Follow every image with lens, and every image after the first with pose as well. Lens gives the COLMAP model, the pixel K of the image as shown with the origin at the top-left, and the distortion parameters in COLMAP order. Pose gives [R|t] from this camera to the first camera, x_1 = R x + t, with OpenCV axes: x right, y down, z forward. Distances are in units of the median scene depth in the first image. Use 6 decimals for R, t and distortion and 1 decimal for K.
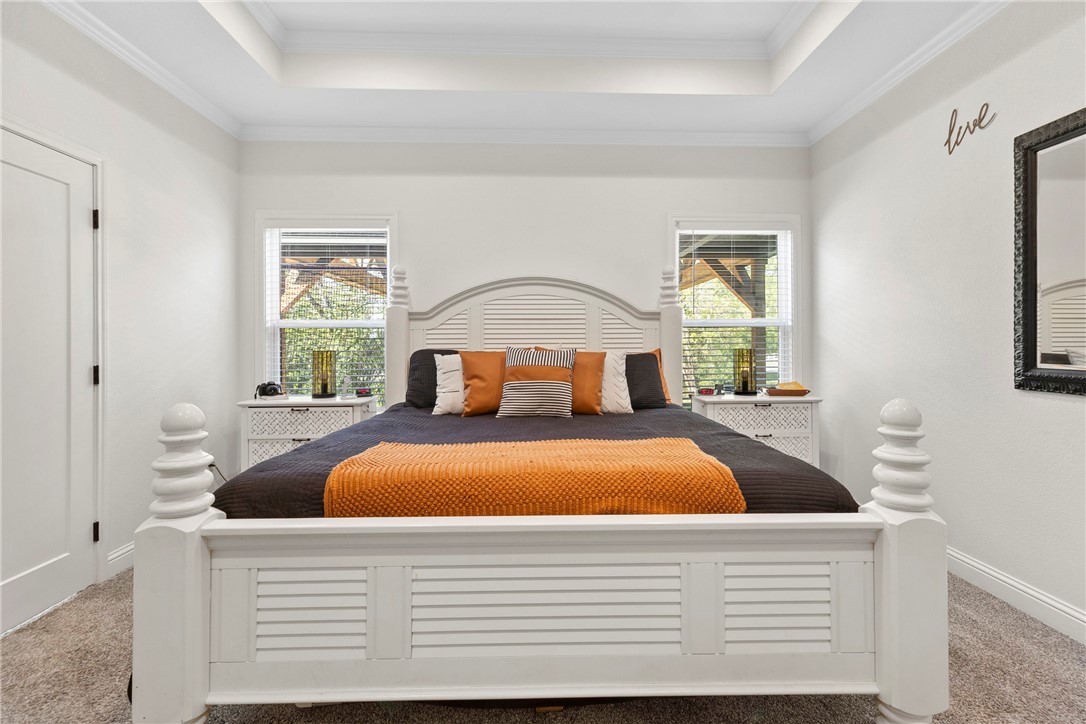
lens RADIAL K [[495.9, 0, 543.8], [0, 495.9, 353.9], [0, 0, 1]] dist [-0.002091, -0.000621]
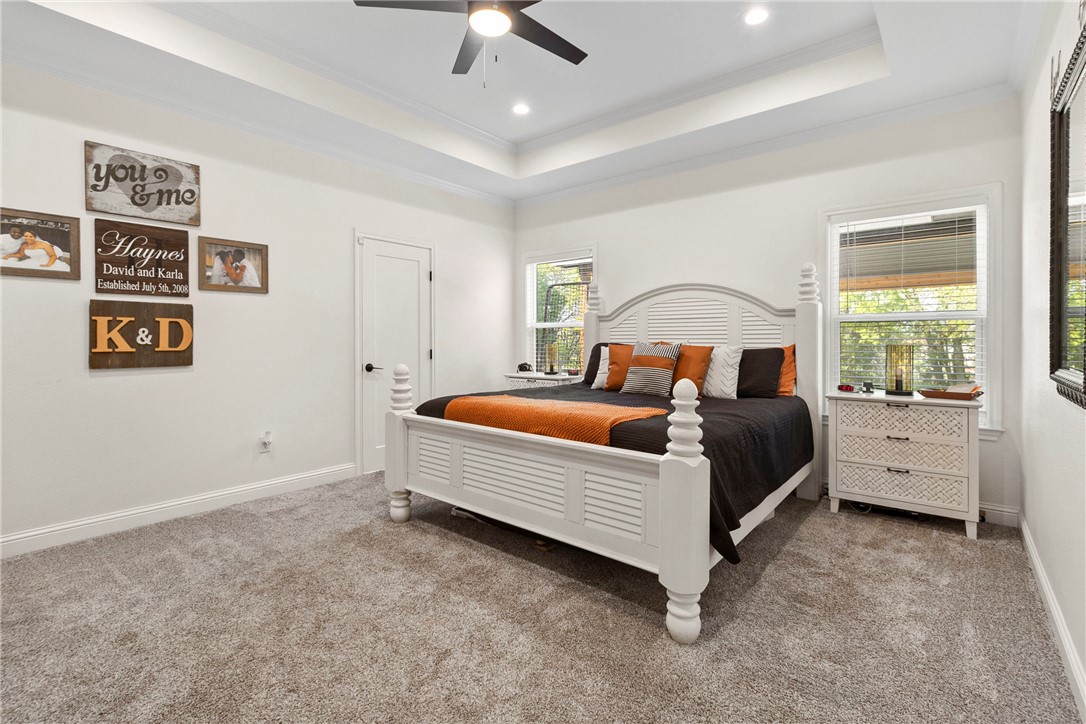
lens RADIAL K [[495.9, 0, 542.7], [0, 495.9, 351.2], [0, 0, 1]] dist [-0.002091, -0.000621]
pose [[0.747338, 0.018686, -0.664181, 0.606947], [-0.014473, 0.999825, 0.011844, 0.000167], [0.664286, 0.000761, 0.747478, -0.152908]]
